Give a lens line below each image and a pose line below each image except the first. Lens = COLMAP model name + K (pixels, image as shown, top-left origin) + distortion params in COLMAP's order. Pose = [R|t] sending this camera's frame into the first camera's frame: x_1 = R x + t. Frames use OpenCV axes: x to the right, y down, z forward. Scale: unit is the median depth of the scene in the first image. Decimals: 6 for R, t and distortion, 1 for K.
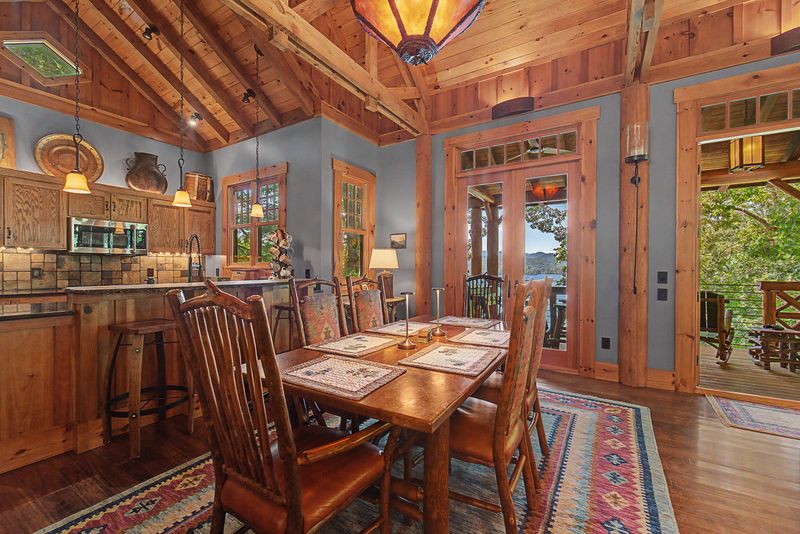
lens RADIAL K [[332.4, 0, 401.9], [0, 332.4, 270.3], [0, 0, 1]] dist [0.002179, -0.001100]
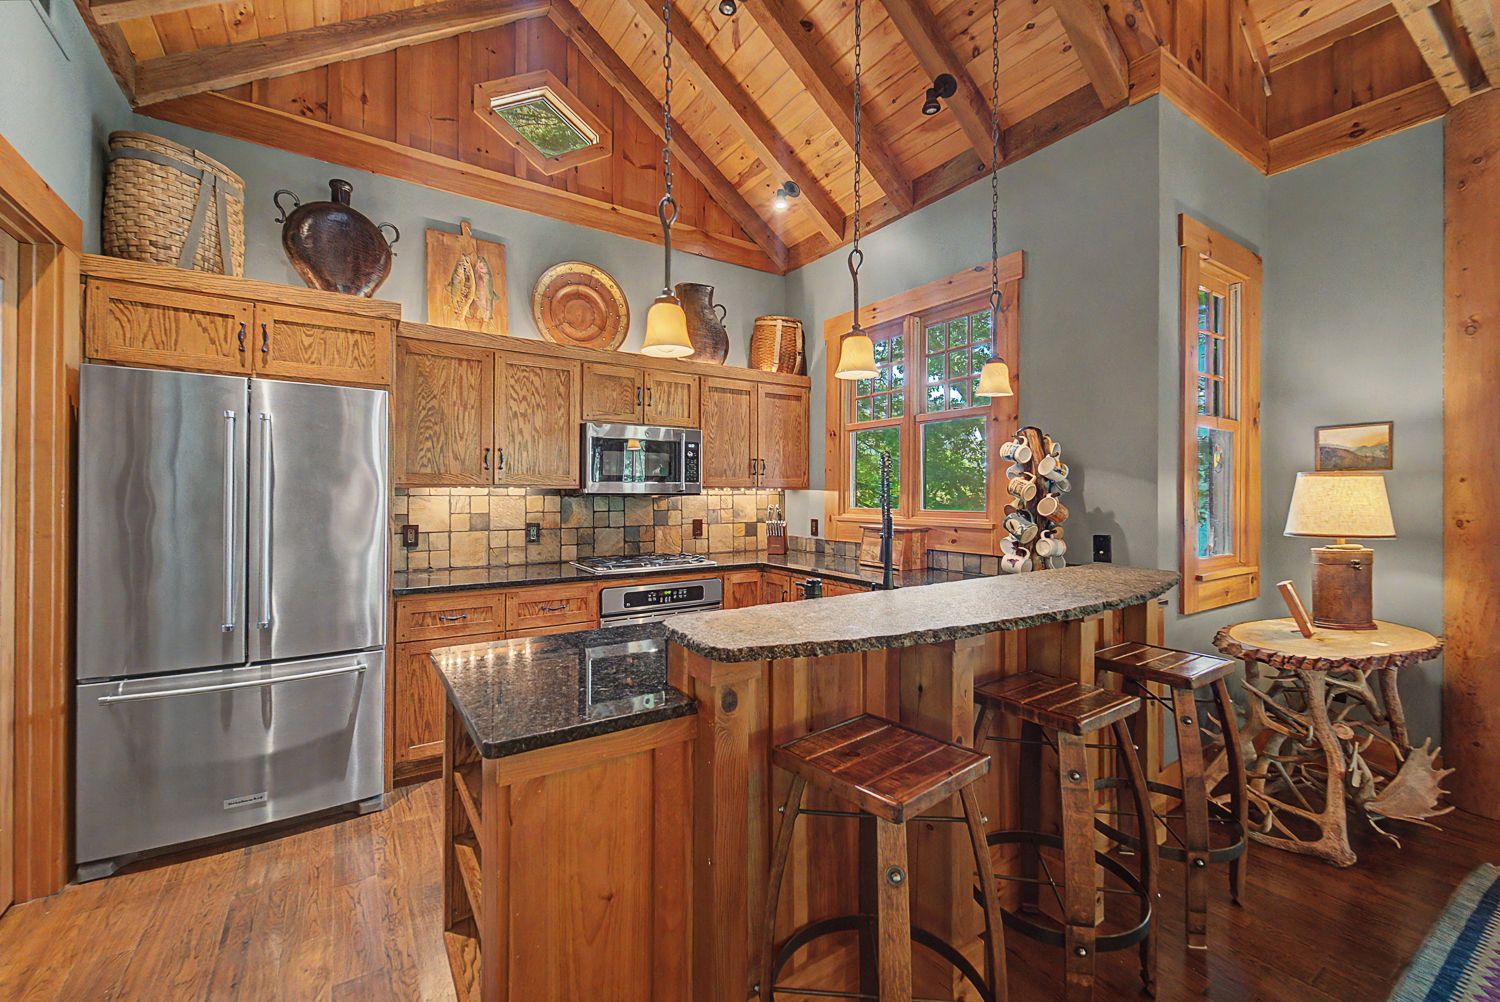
lens RADIAL K [[623.2, 0, 753.0], [0, 623.2, 494.4], [0, 0, 1]] dist [0.002179, -0.001100]
pose [[0.907971, -0.001702, -0.419031, -0.339896], [-0.002162, 0.999959, -0.008747, -0.040370], [0.419028, 0.008848, 0.907930, 0.230919]]
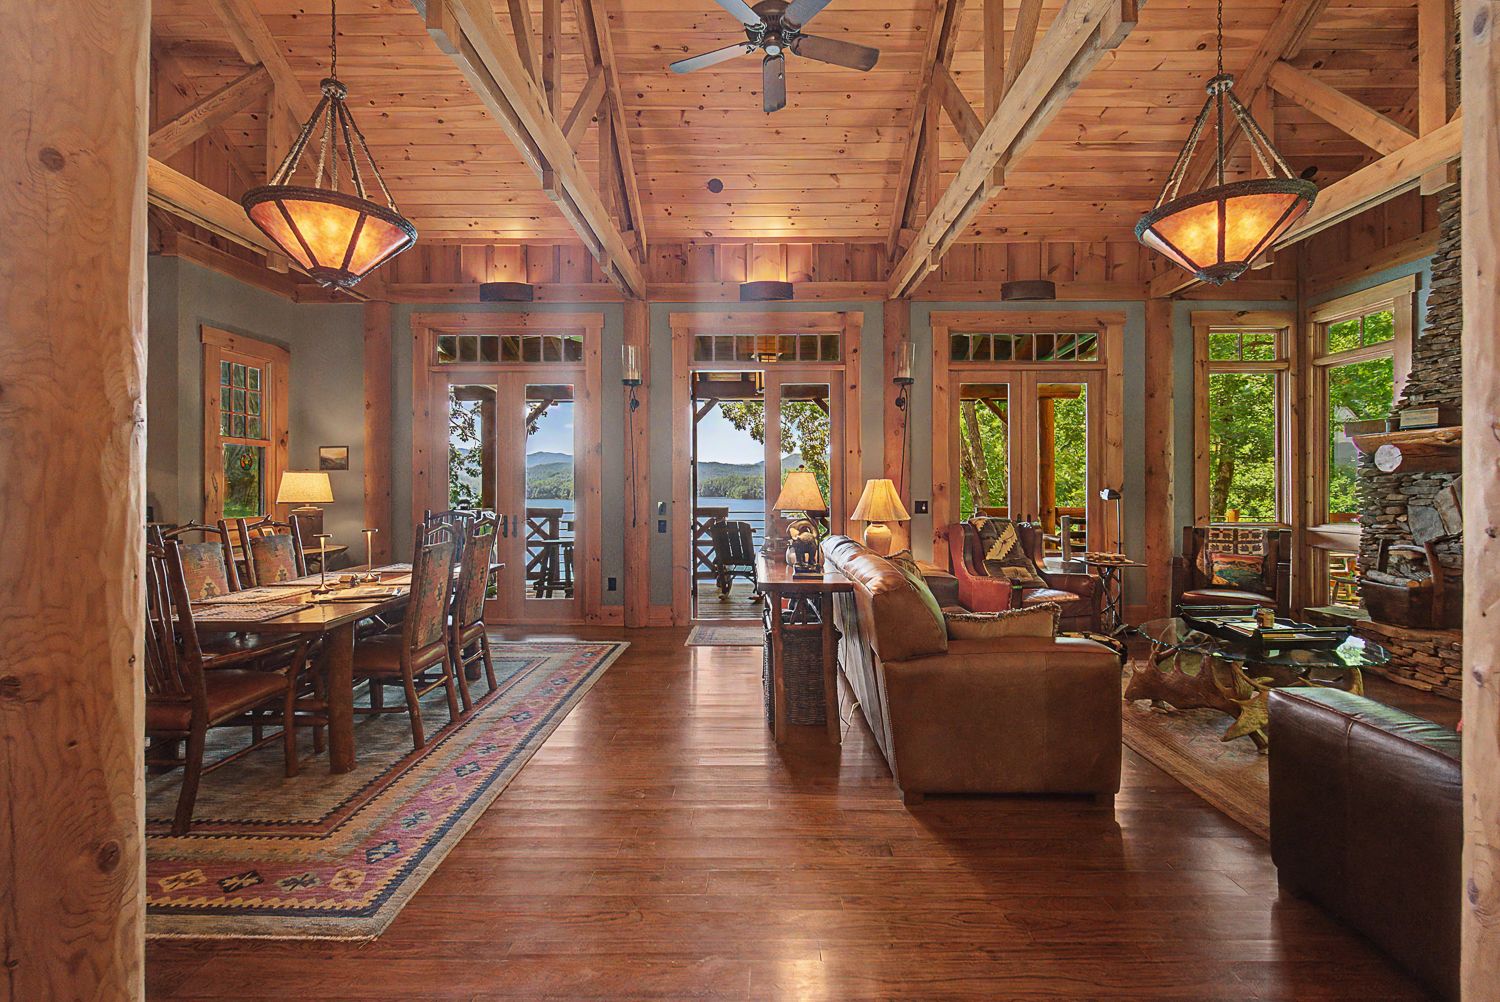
lens RADIAL K [[623.2, 0, 750.8], [0, 623.2, 489.6], [0, 0, 1]] dist [0.002179, -0.001100]
pose [[0.854791, -0.007224, 0.518922, 0.060199], [0.008840, 0.999961, -0.000642, -0.022788], [-0.518897, 0.005136, 0.854822, -0.508428]]
